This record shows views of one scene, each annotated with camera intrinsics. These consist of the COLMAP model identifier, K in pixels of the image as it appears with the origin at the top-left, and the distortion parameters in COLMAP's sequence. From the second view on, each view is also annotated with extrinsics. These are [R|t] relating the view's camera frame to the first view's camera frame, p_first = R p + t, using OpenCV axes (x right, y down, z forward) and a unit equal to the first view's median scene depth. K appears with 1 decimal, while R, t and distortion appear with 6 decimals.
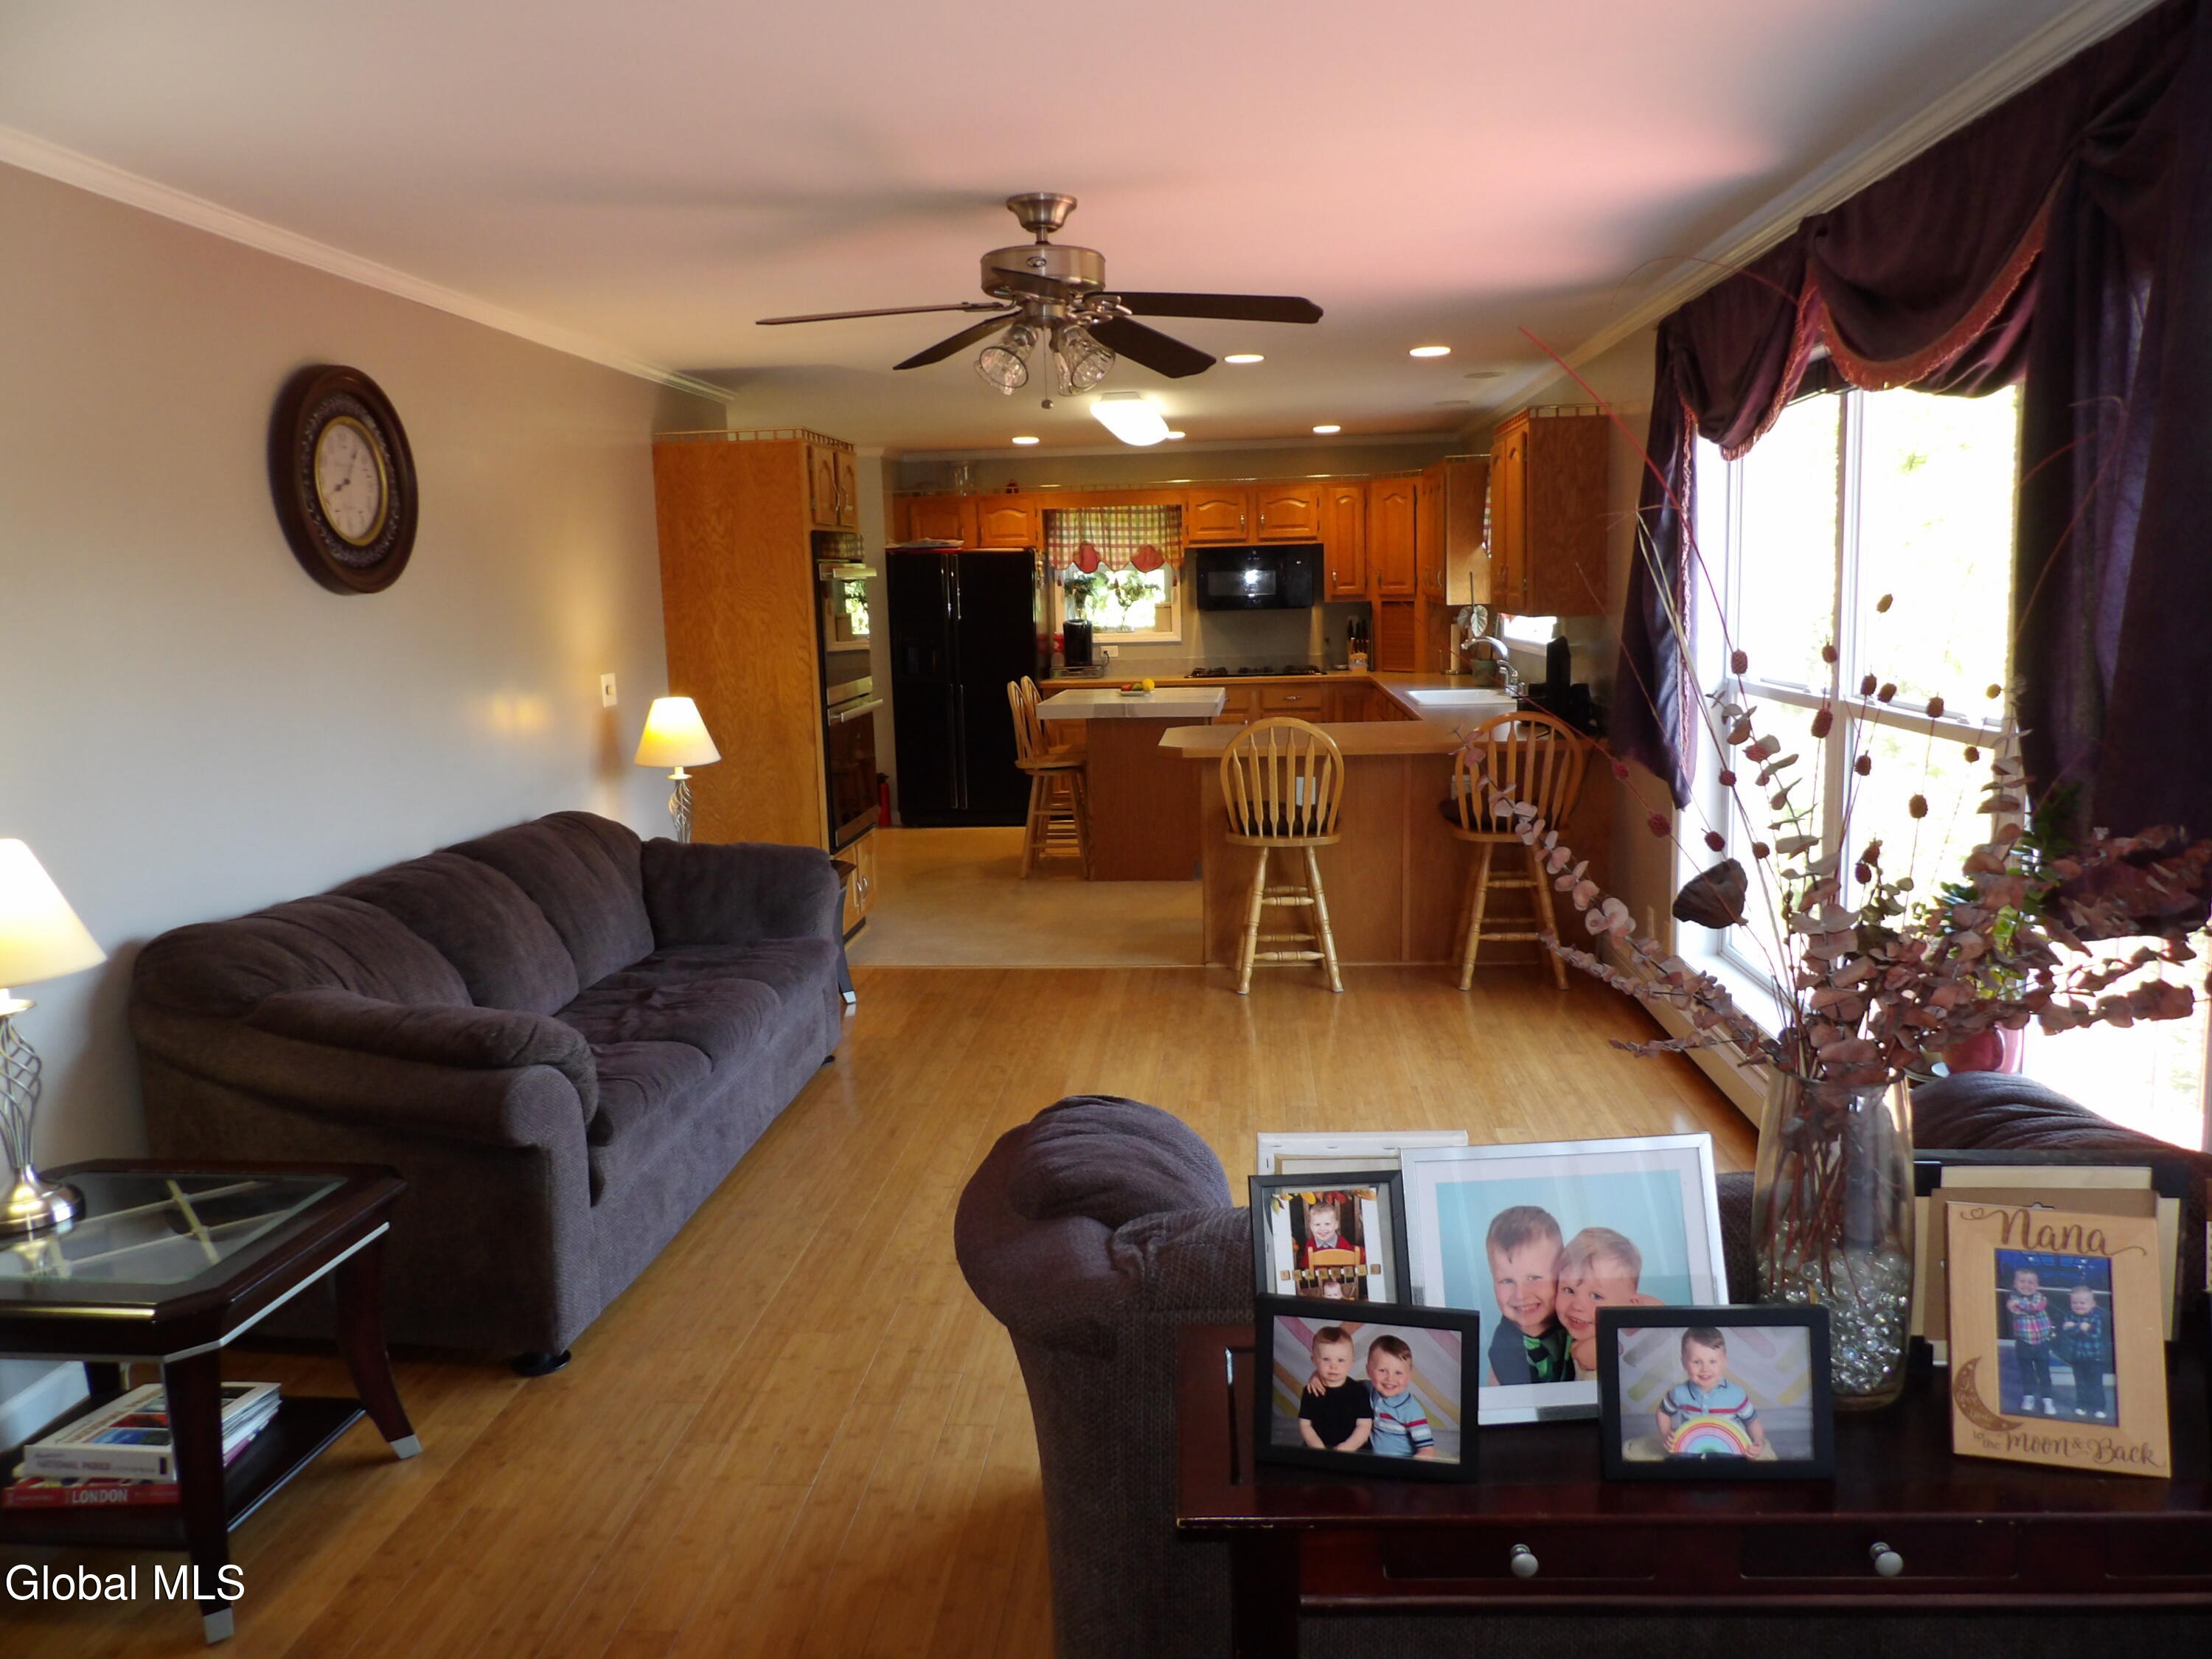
lens RADIAL K [[1557.9, 0, 1106.0], [0, 1557.9, 829.5], [0, 0, 1]] dist [-0.057875, 0.061909]
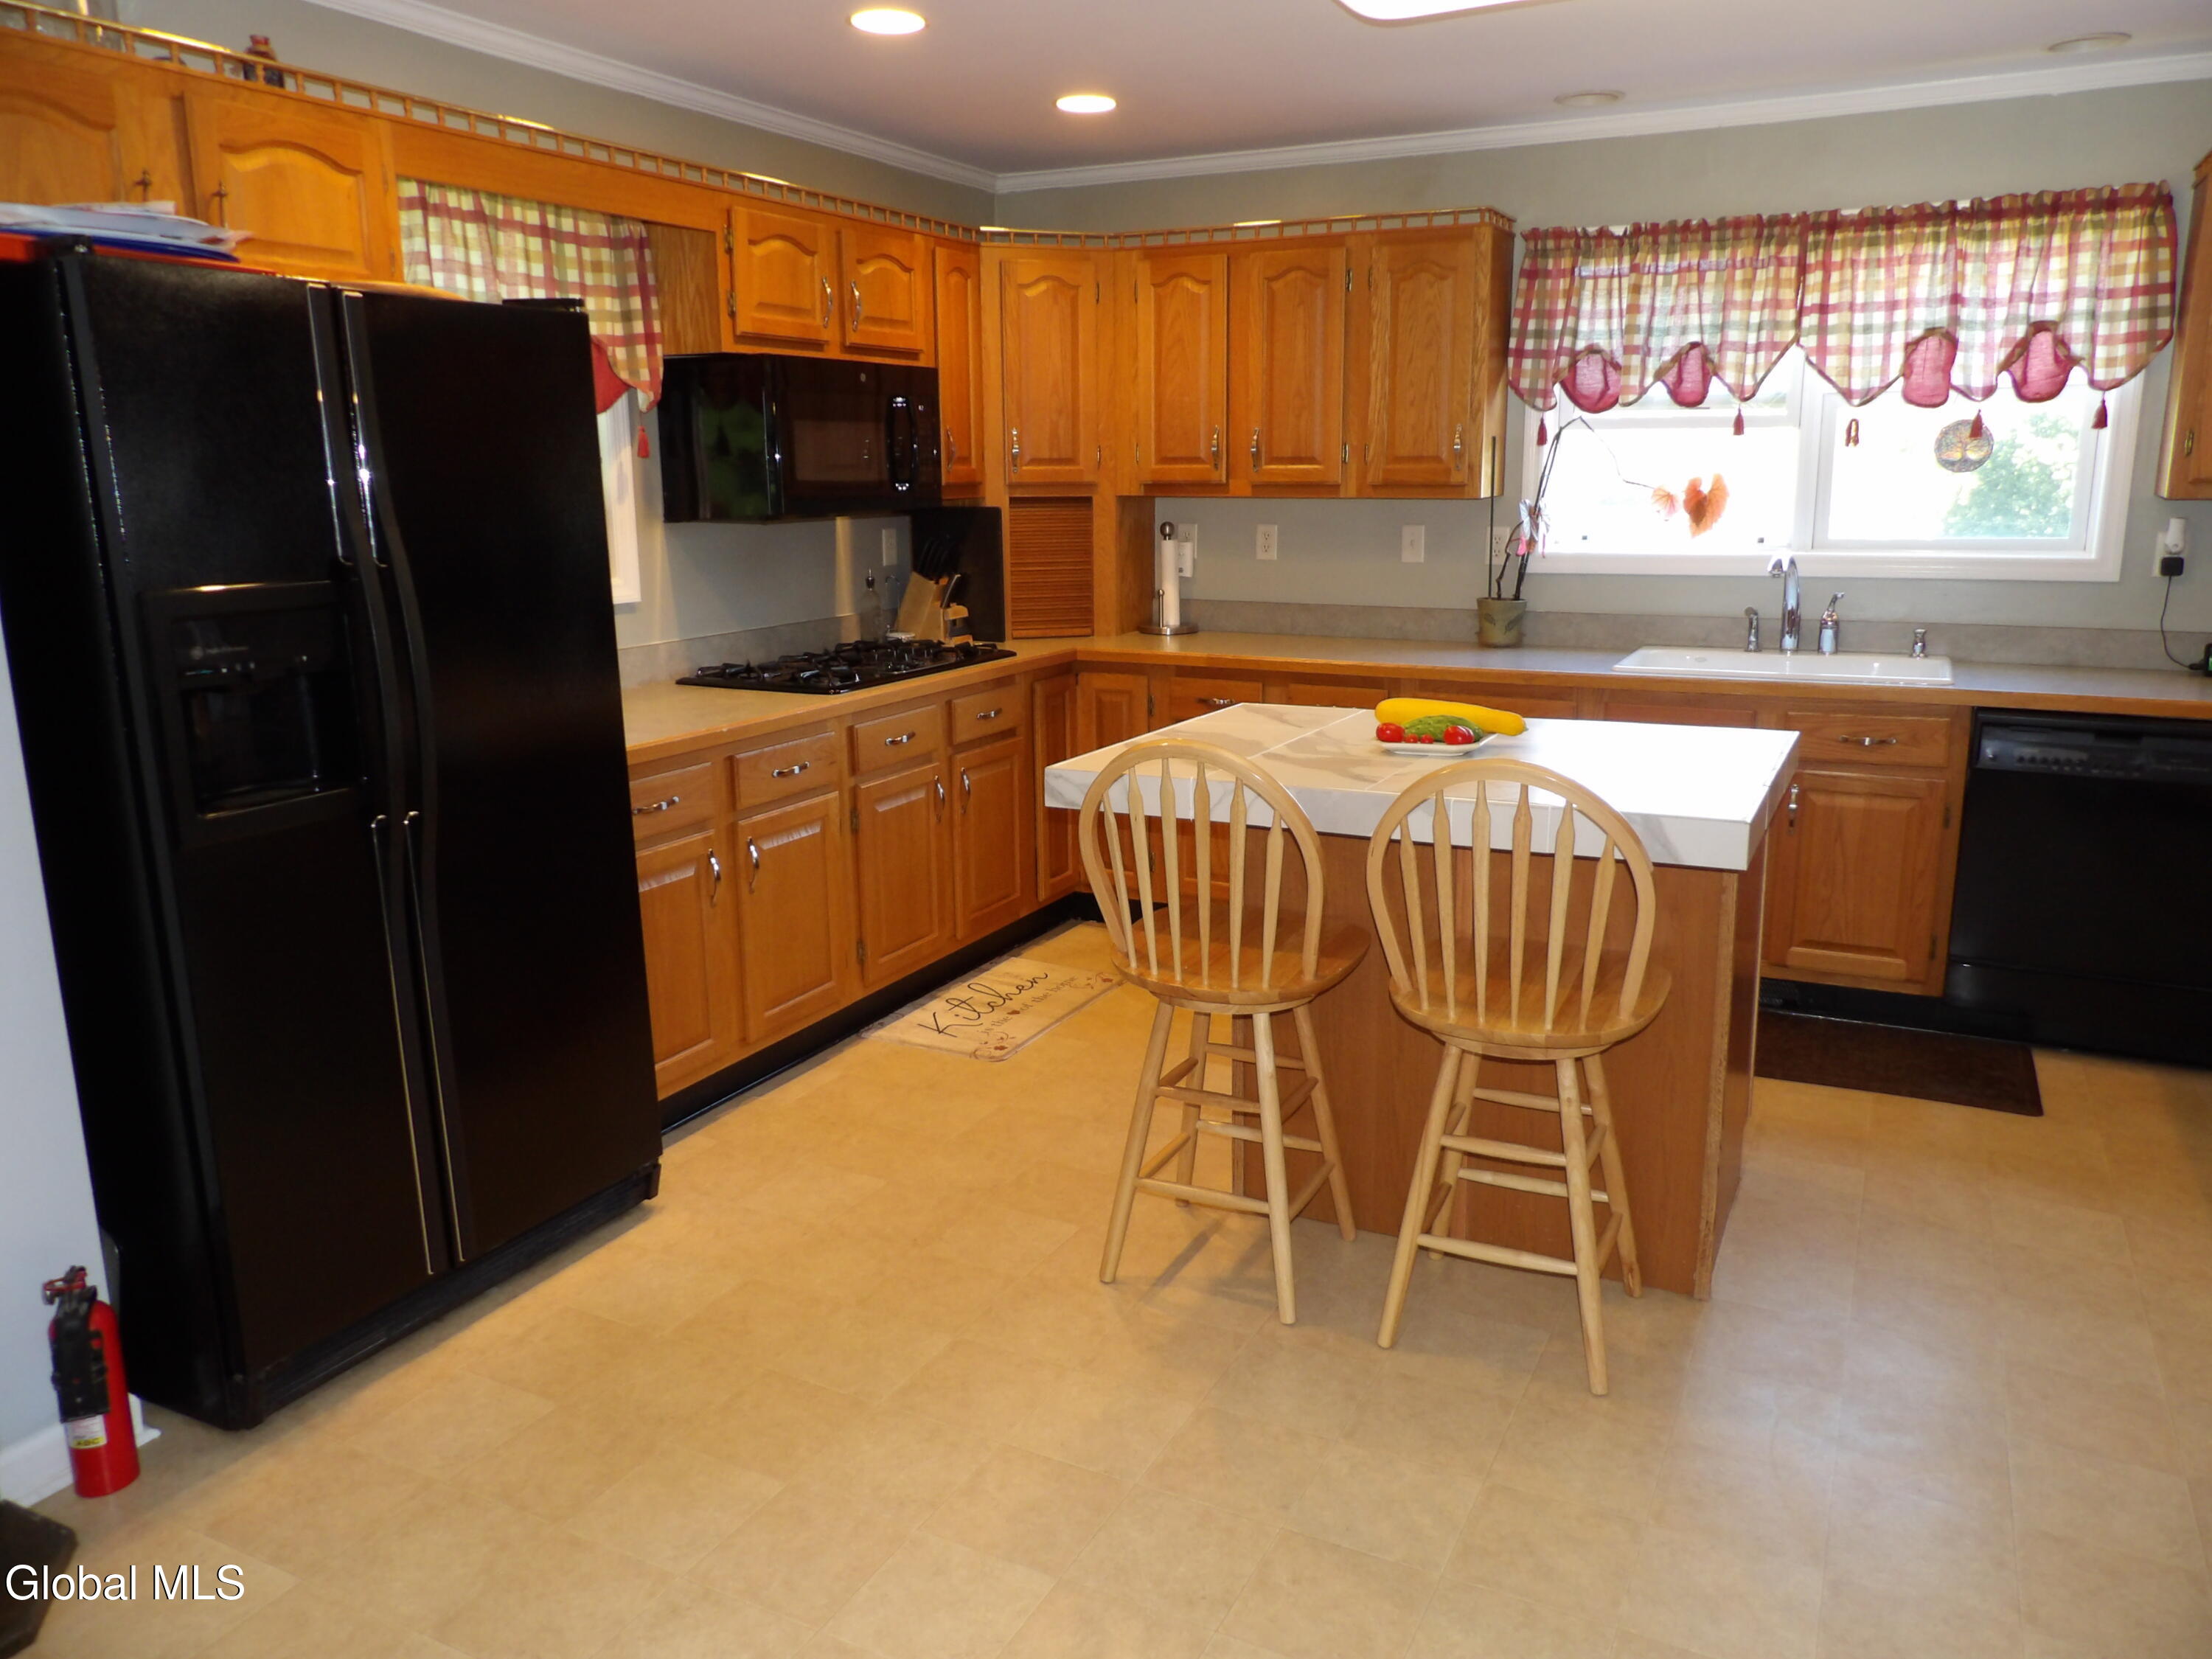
lens RADIAL K [[1581.1, 0, 1110.7], [0, 1581.1, 809.7], [0, 0, 1]] dist [-0.008205, -0.005004]
pose [[0.359965, -0.172671, 0.916848, -0.288725], [0.142750, 0.981346, 0.128773, -0.109756], [-0.921980, 0.084527, 0.377899, 0.789252]]
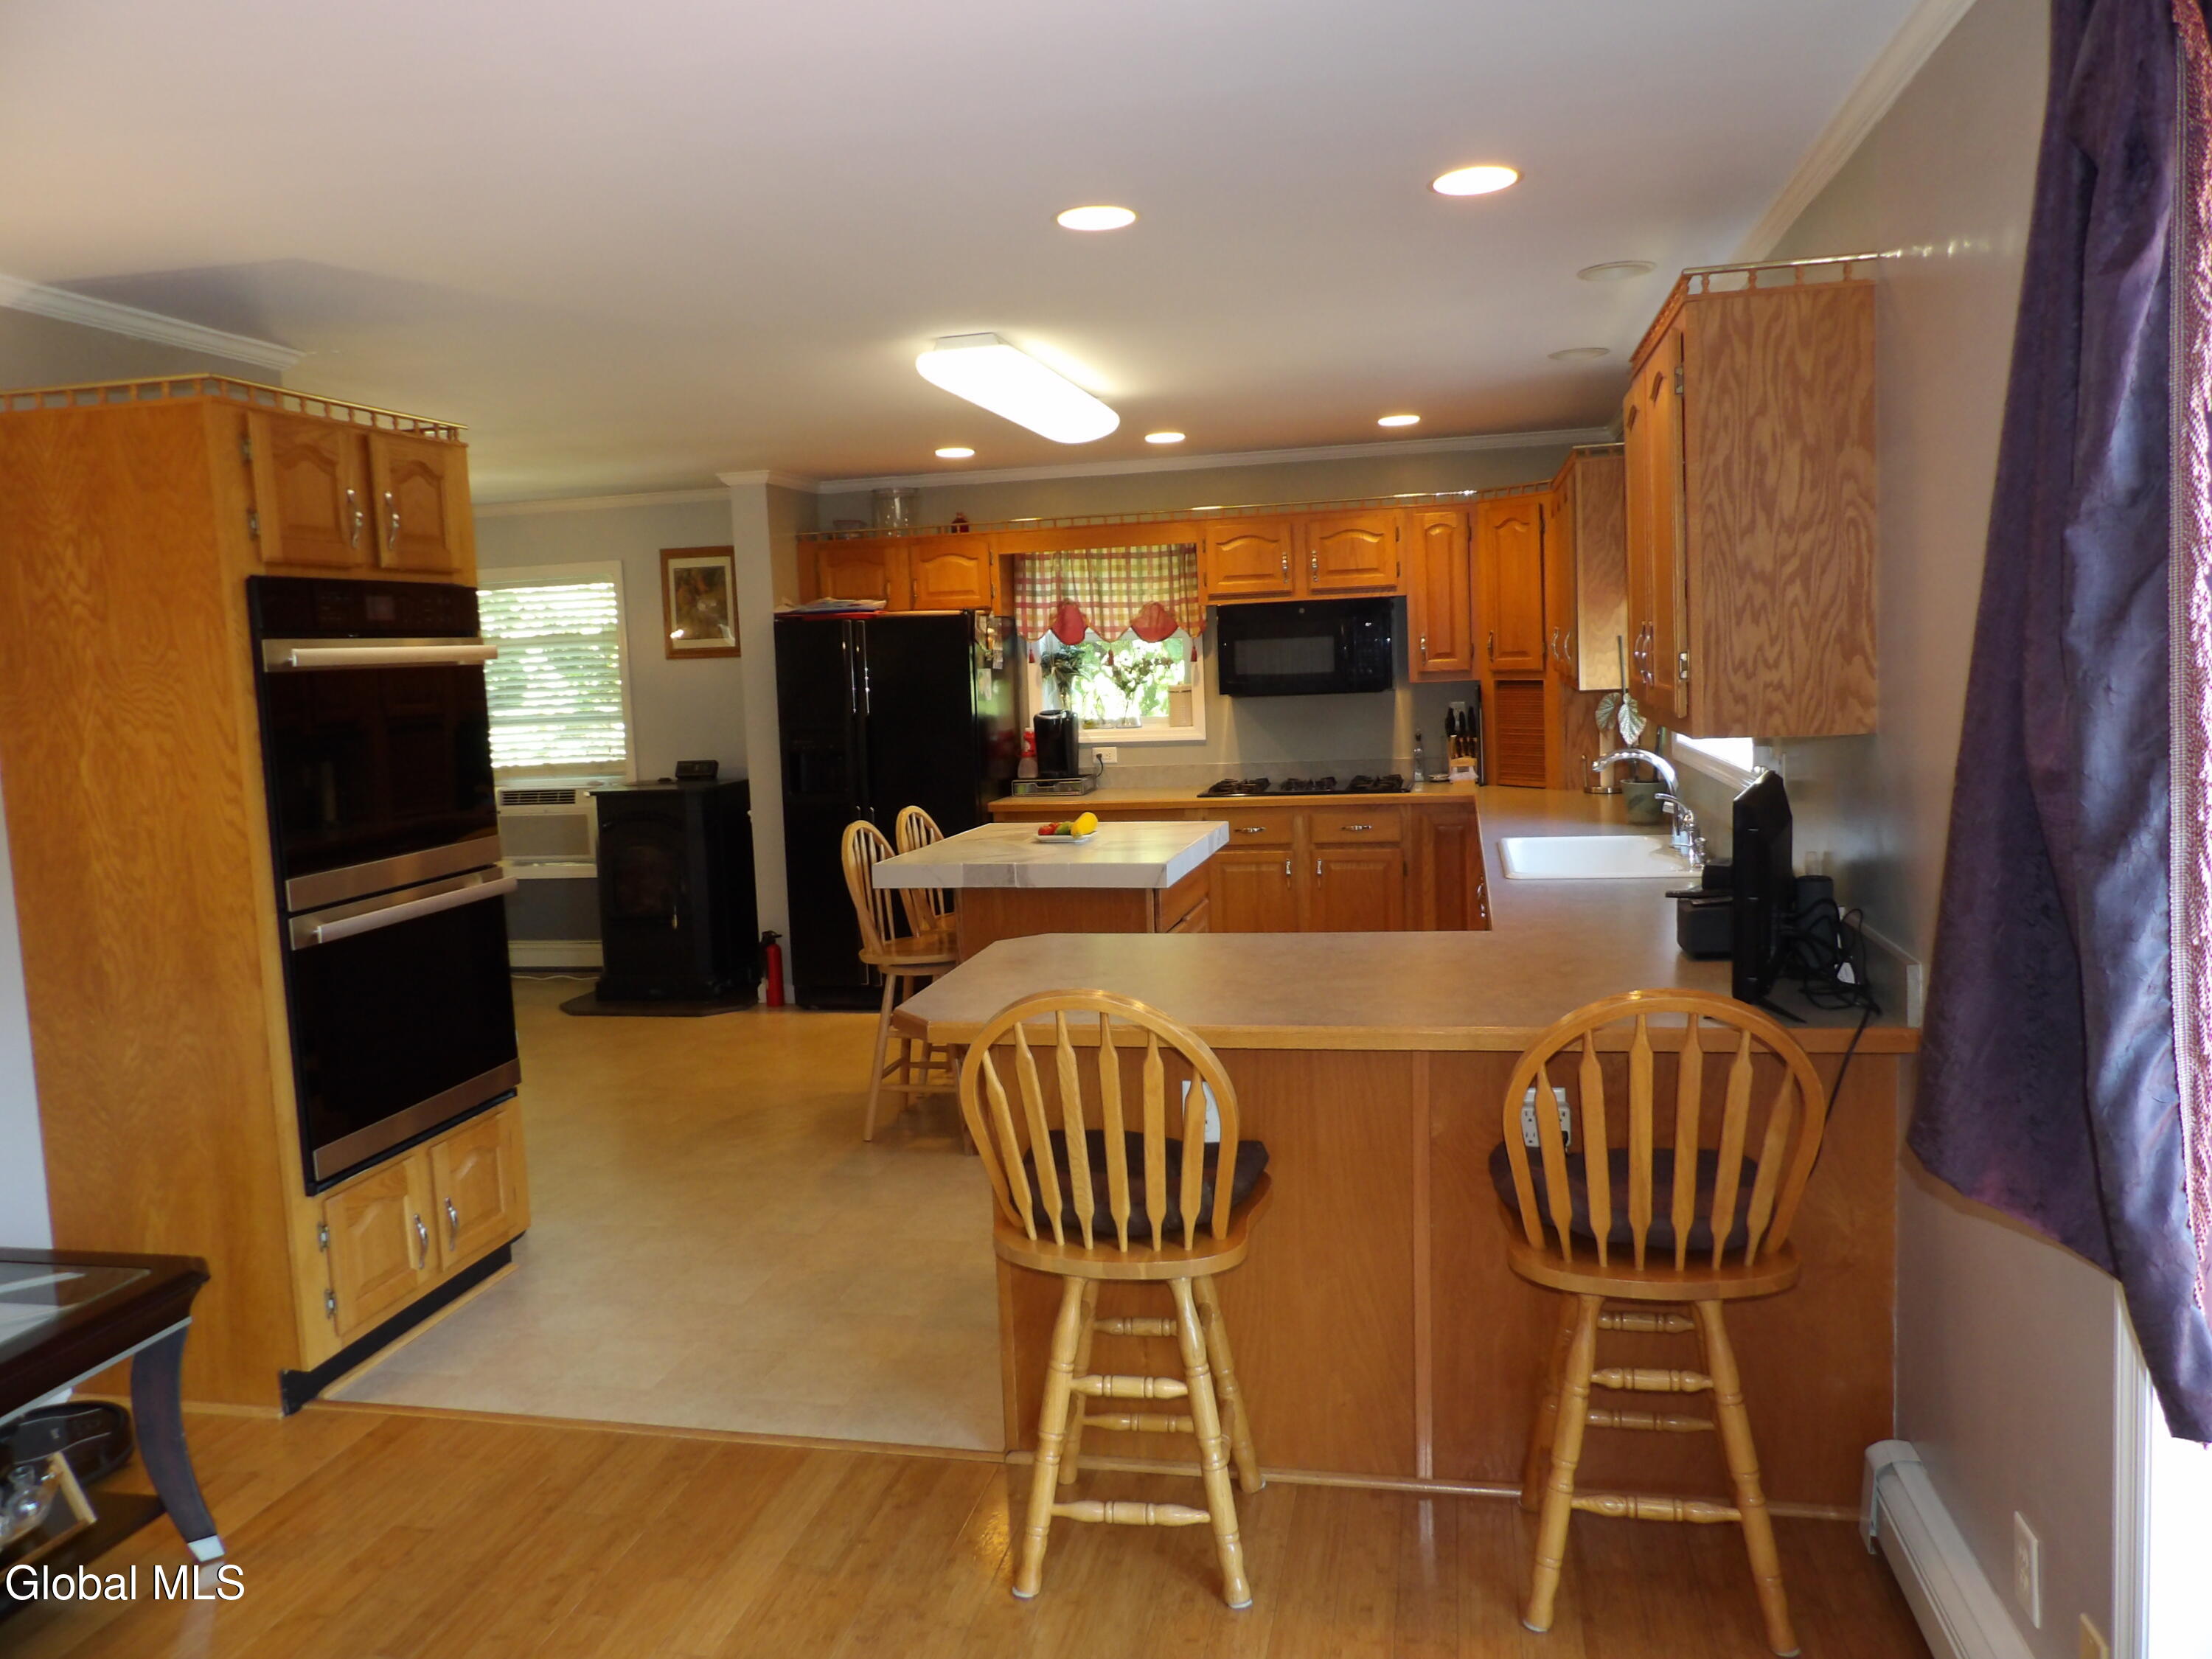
lens RADIAL K [[1581.1, 0, 1110.7], [0, 1581.1, 809.7], [0, 0, 1]] dist [-0.008205, -0.005004]
pose [[0.992742, 0.000367, -0.120266, 0.095749], [-0.007141, 0.998411, -0.055896, -0.053061], [0.120055, 0.056349, 0.991167, 0.314750]]
